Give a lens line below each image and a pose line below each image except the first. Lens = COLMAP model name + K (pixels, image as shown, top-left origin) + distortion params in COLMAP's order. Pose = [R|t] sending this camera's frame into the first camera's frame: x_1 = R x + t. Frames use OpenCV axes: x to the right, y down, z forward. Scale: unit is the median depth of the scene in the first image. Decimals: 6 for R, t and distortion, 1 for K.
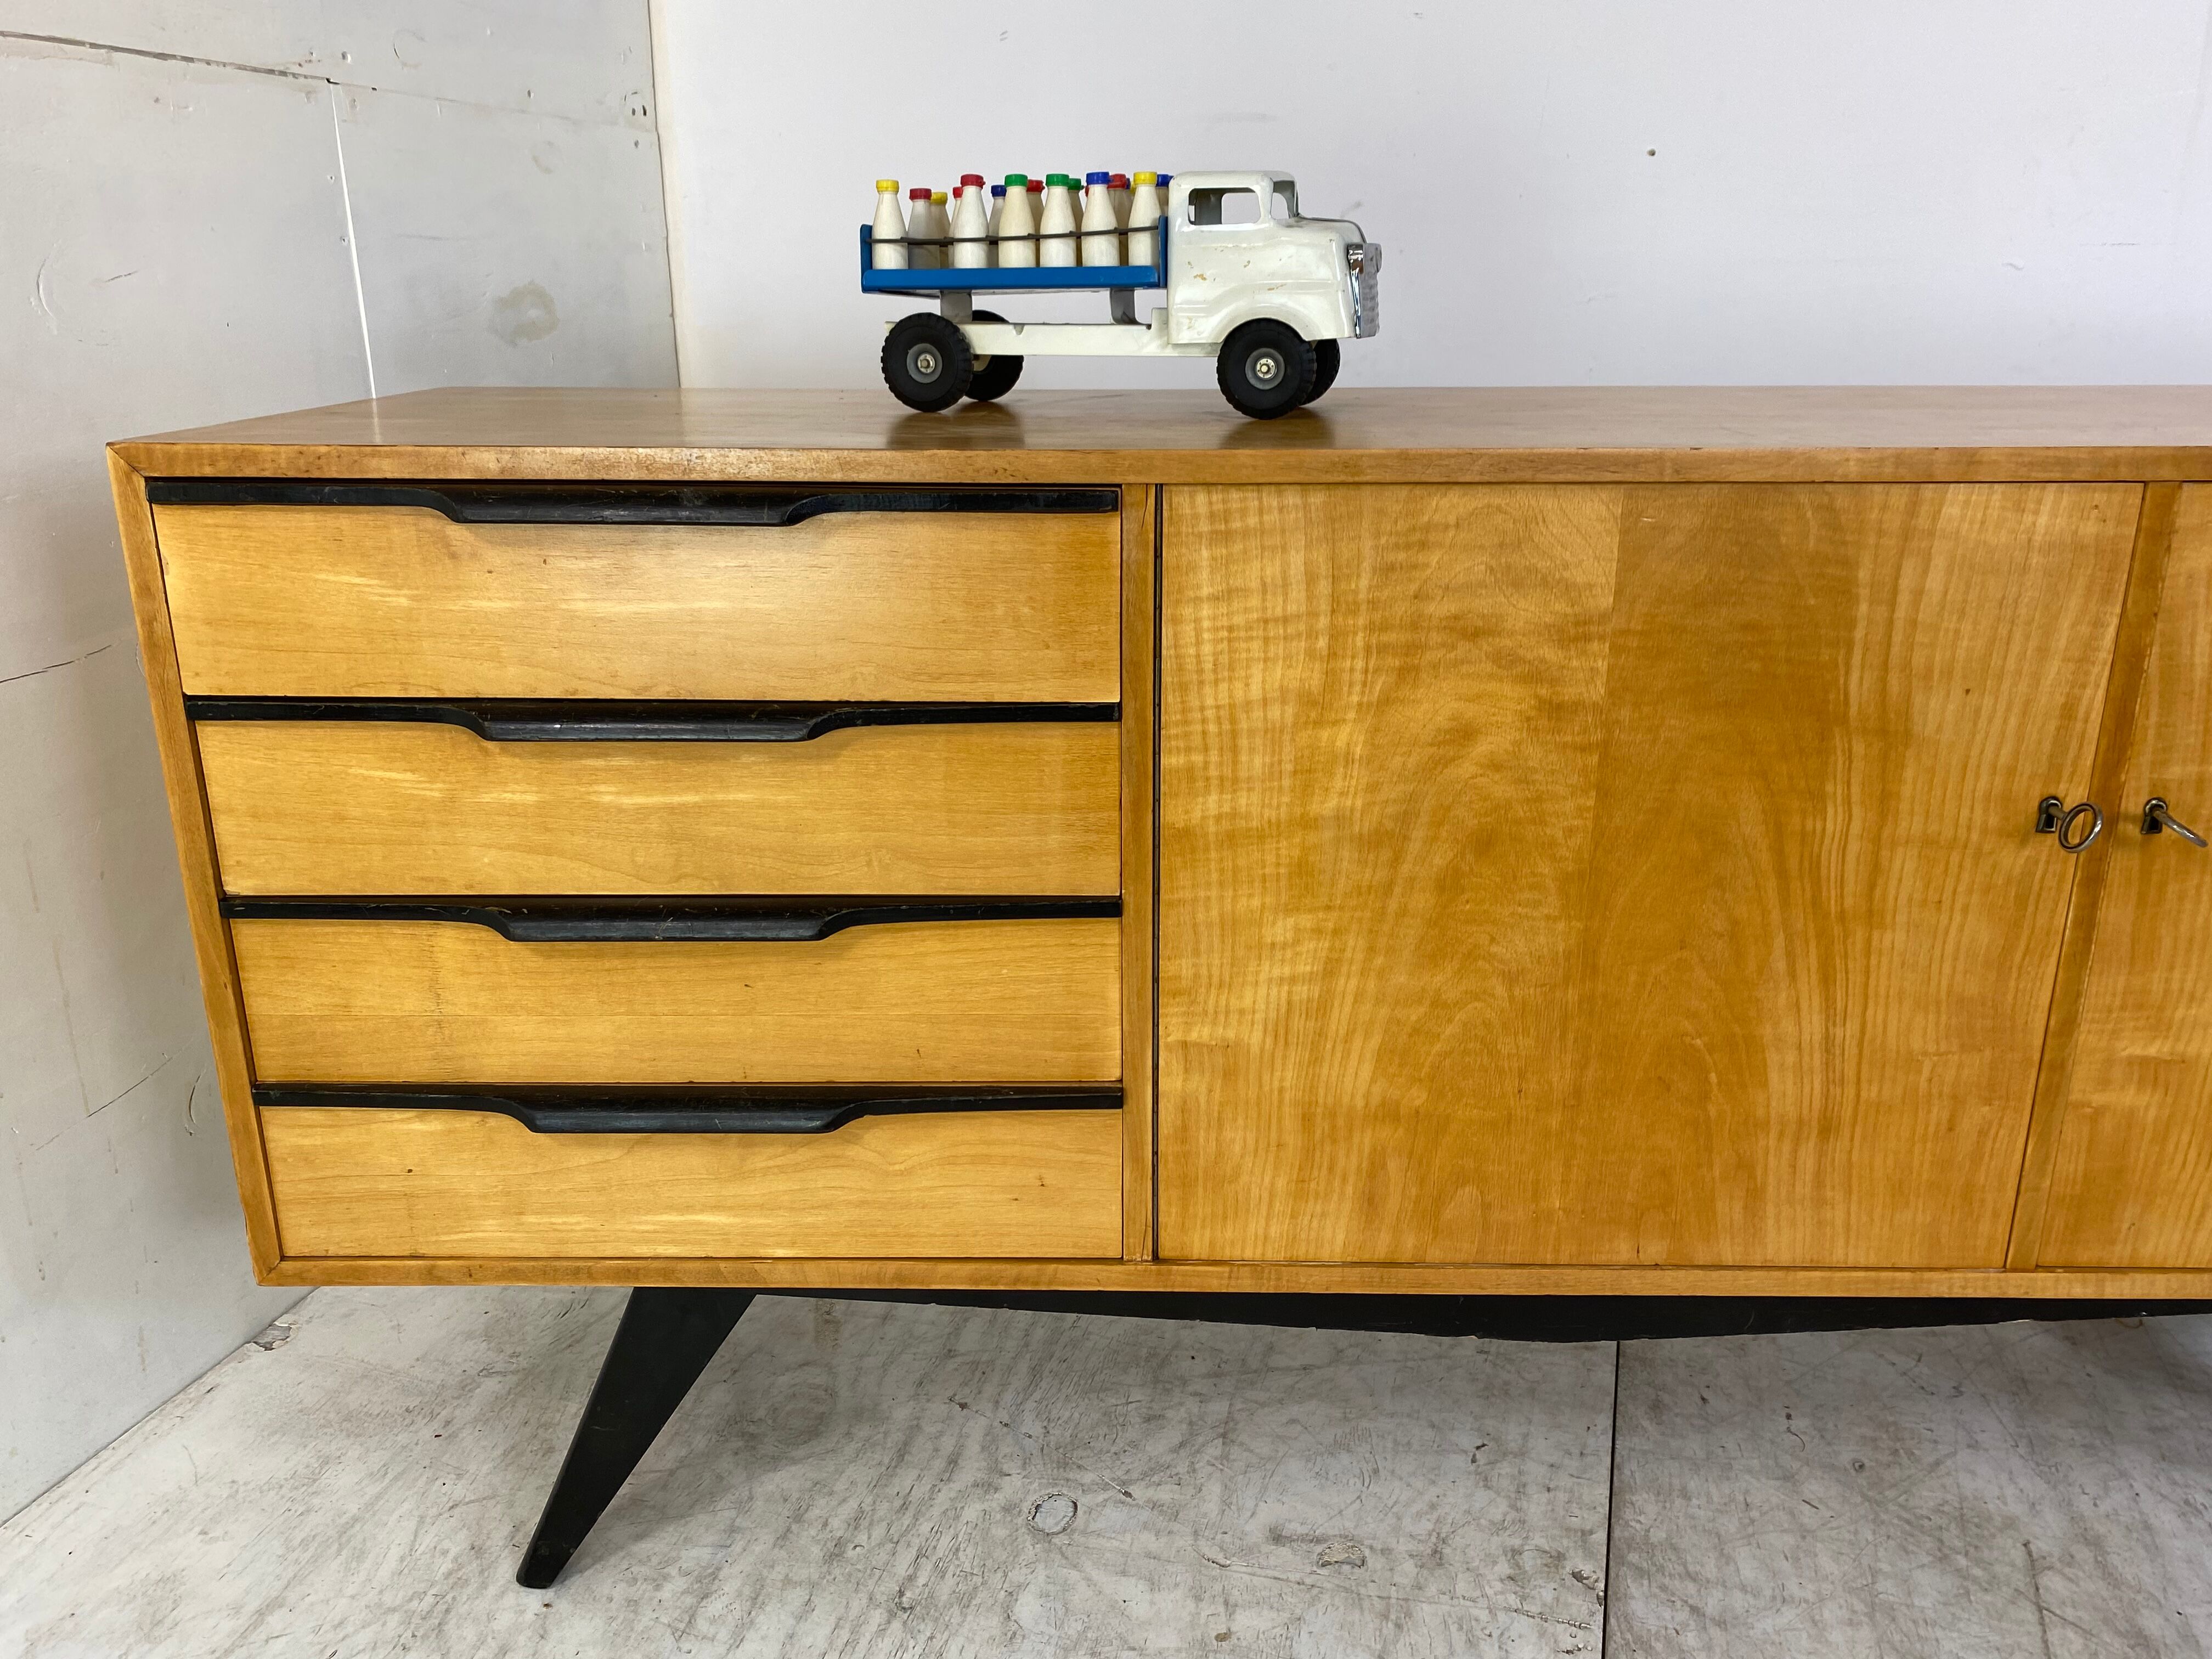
lens RADIAL K [[1637.2, 0, 1102.4], [0, 1637.2, 790.7], [0, 0, 1]] dist [0.090344, -0.159584]
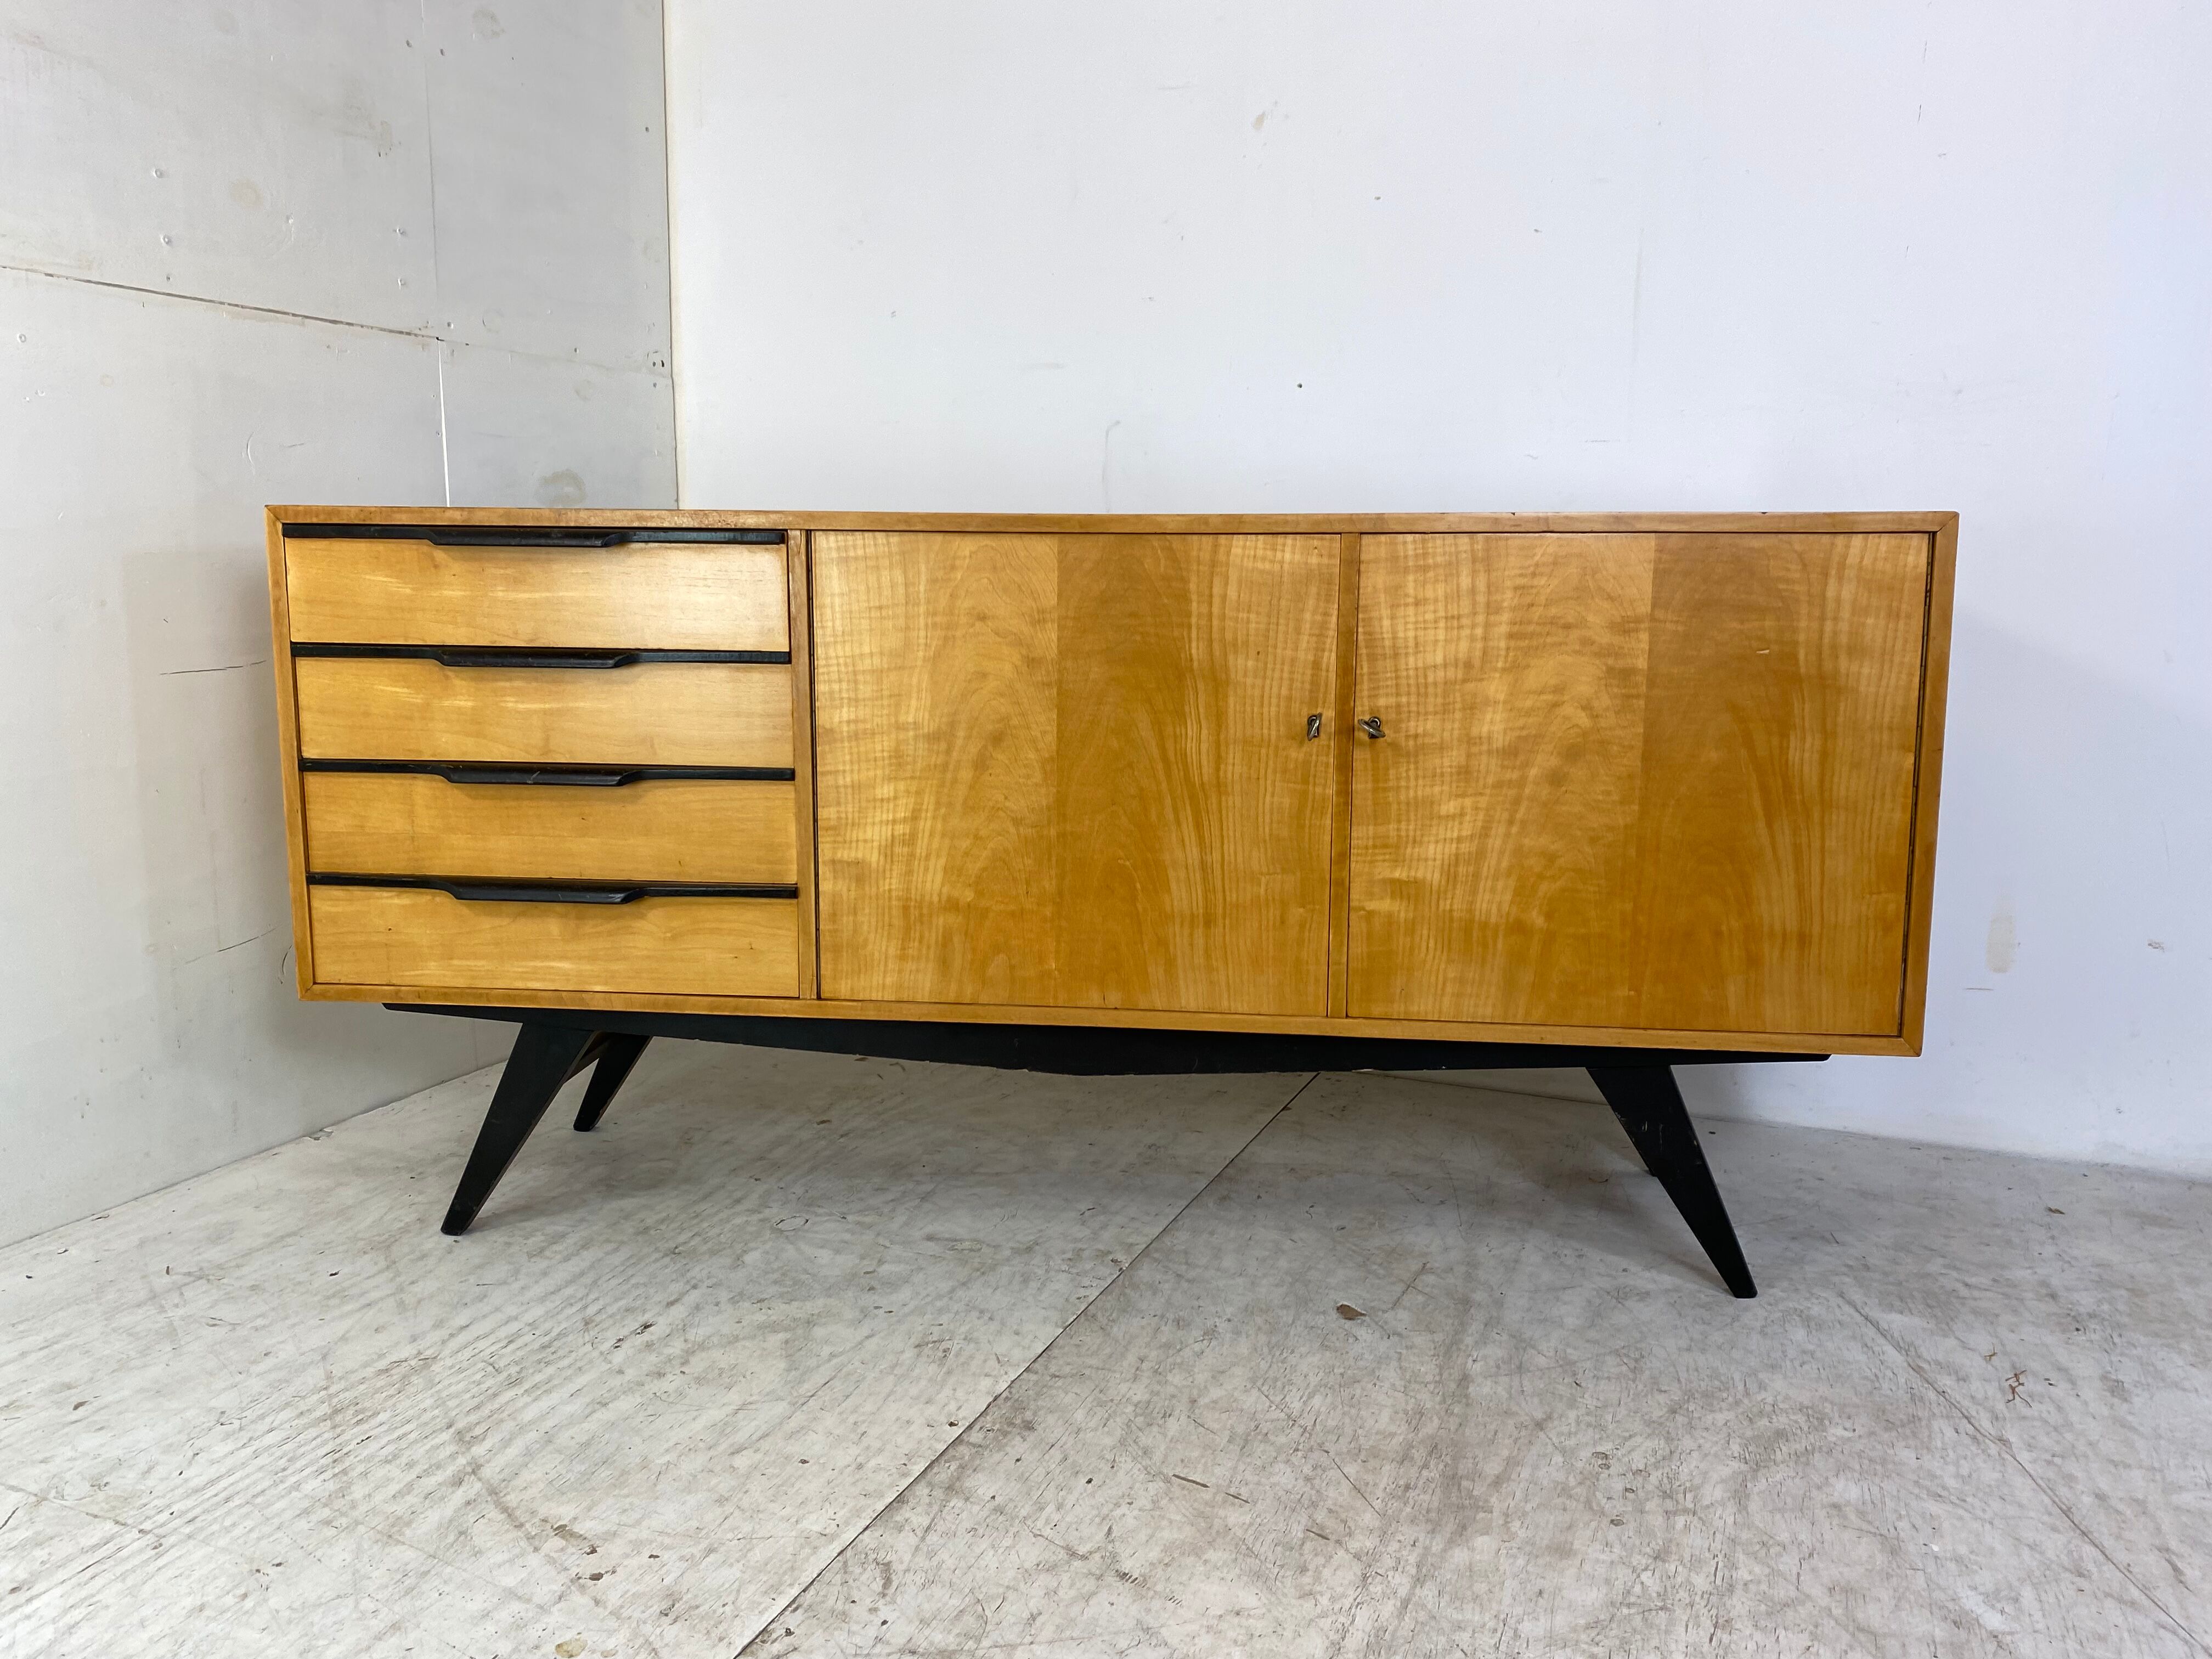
lens RADIAL K [[1676.1, 0, 1106.0], [0, 1676.1, 794.4], [0, 0, 1]] dist [0.108403, -0.241283]
pose [[0.995818, 0.021604, -0.088767, 0.499480], [-0.034697, 0.988271, -0.148719, 0.345791], [0.084513, 0.151177, 0.984887, -0.725626]]
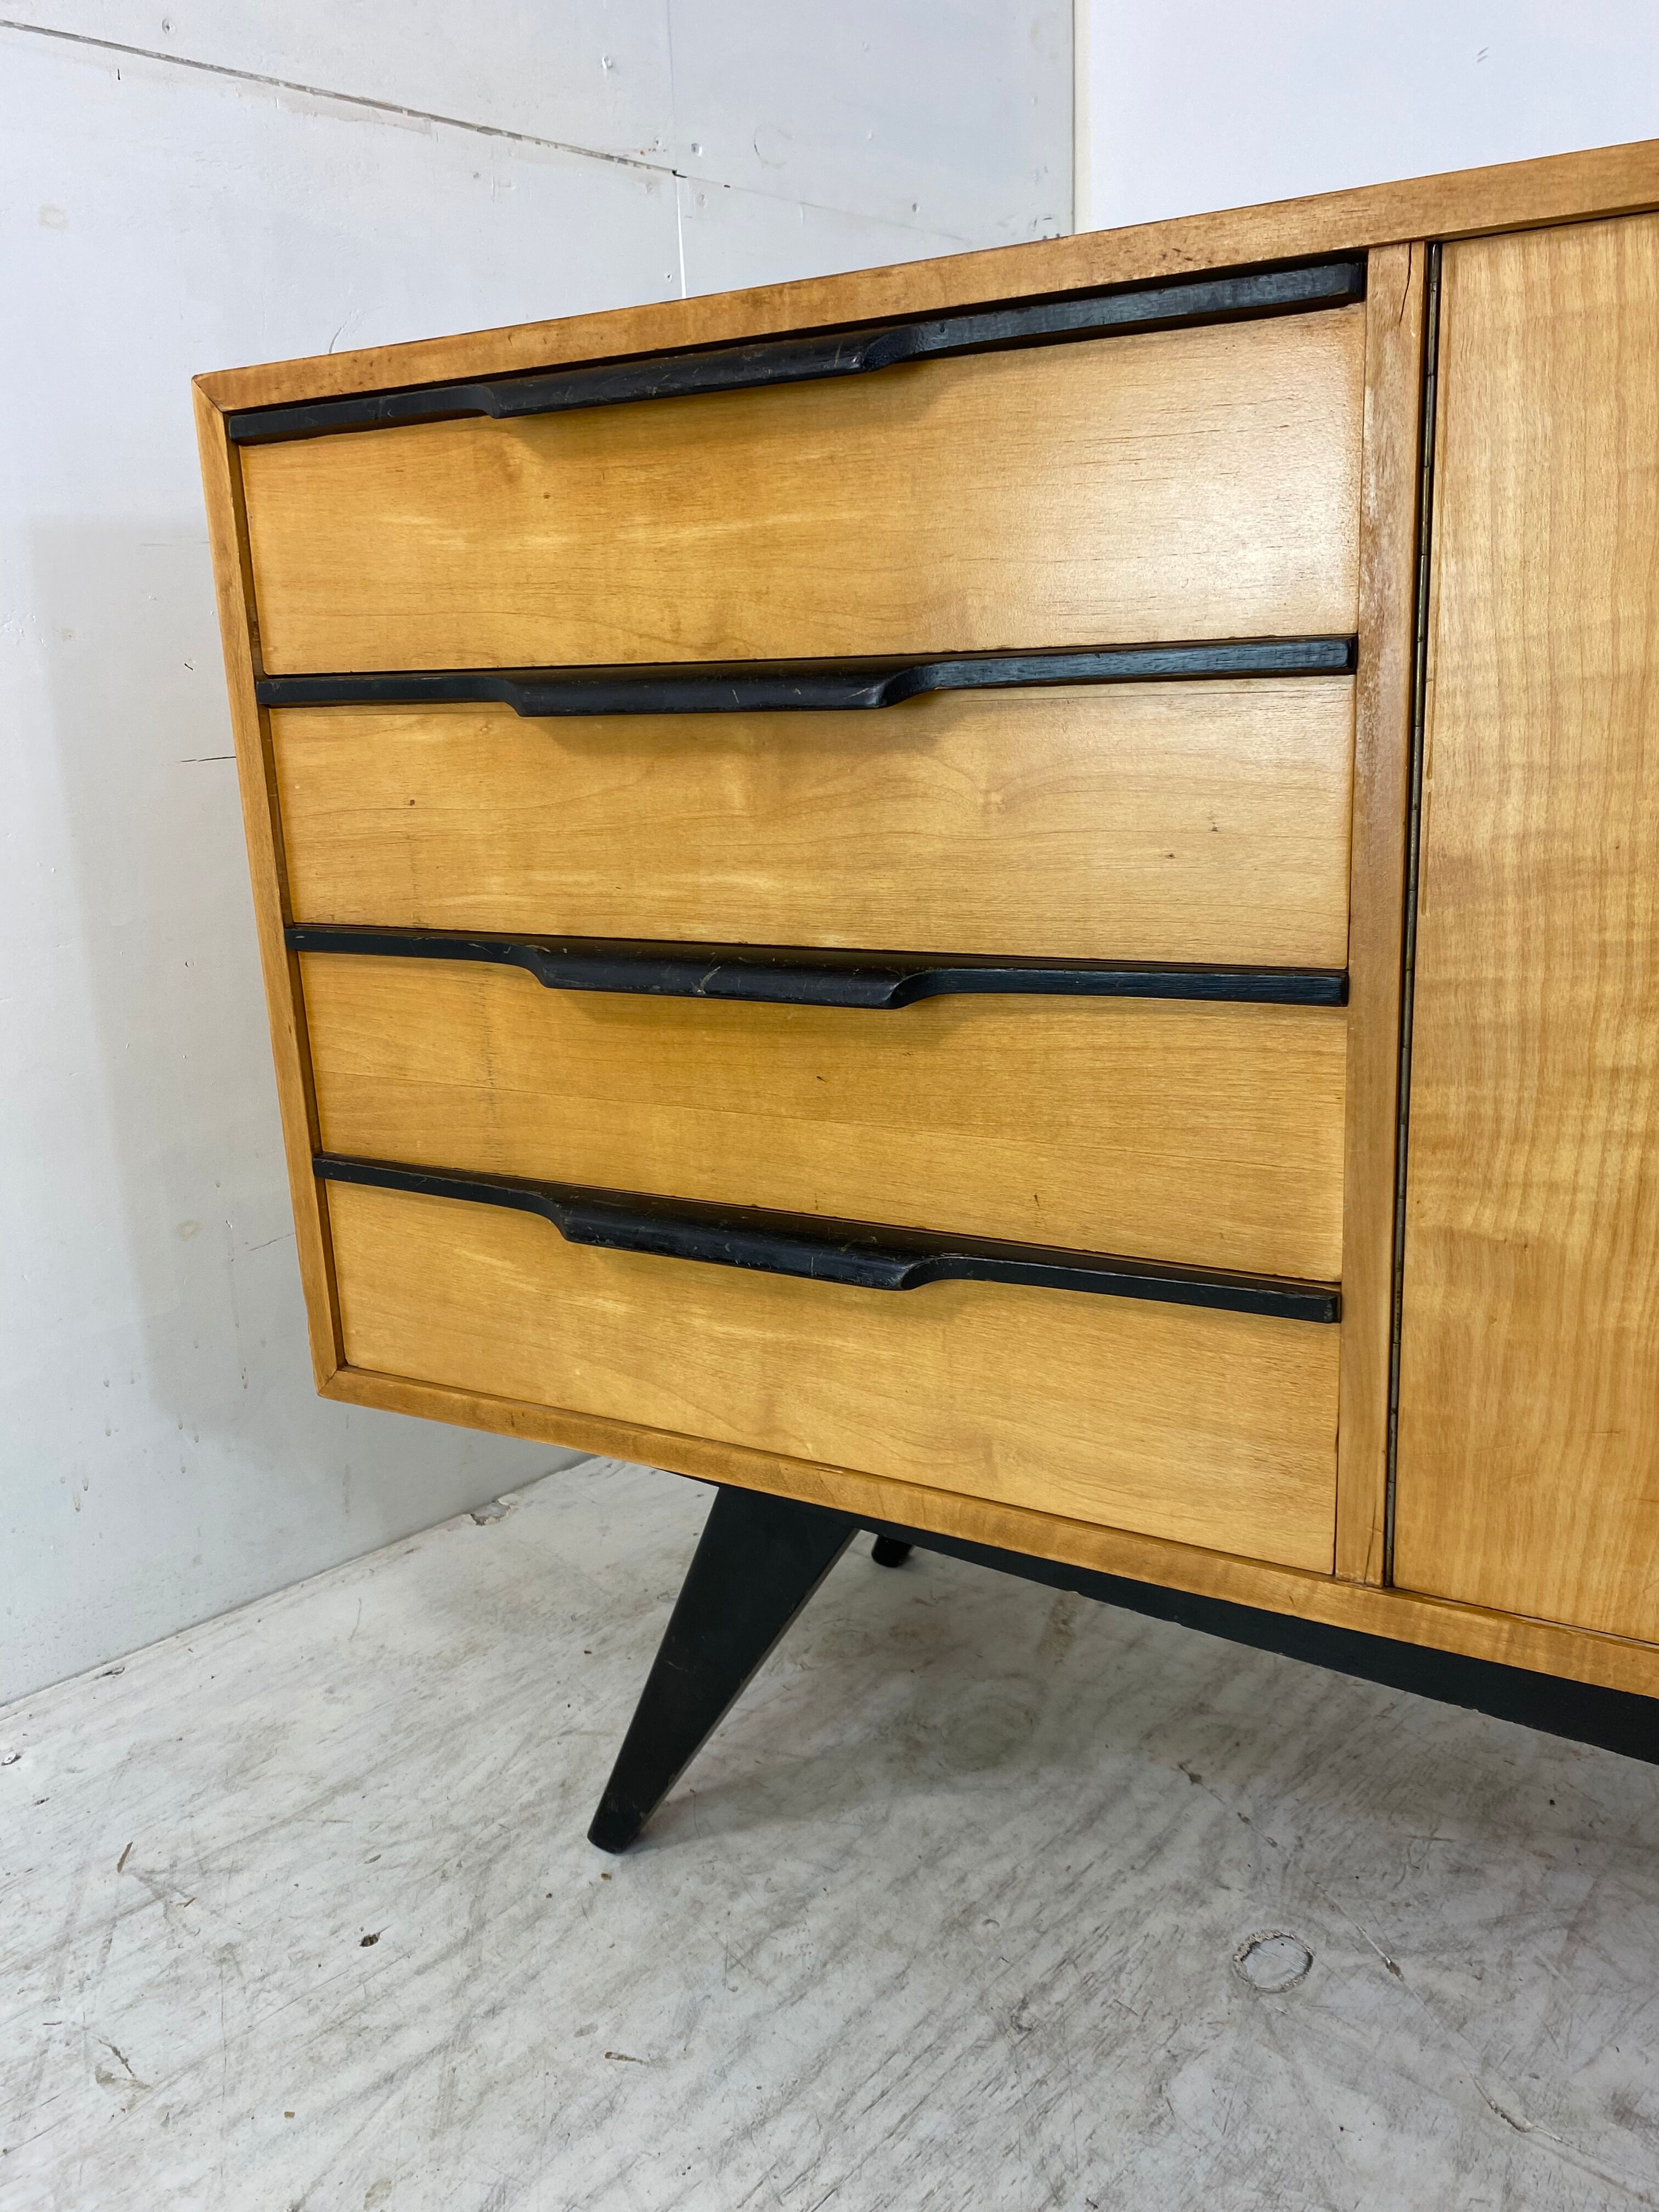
lens RADIAL K [[1691.8, 0, 855.9], [0, 1691.8, 1067.1], [0, 0, 1]] dist [0.006494, -0.002083]
pose [[0.889549, 0.073037, -0.450964, 0.136219], [-0.096779, 0.994860, -0.029776, 0.137270], [0.446471, 0.070131, 0.892045, 0.351991]]
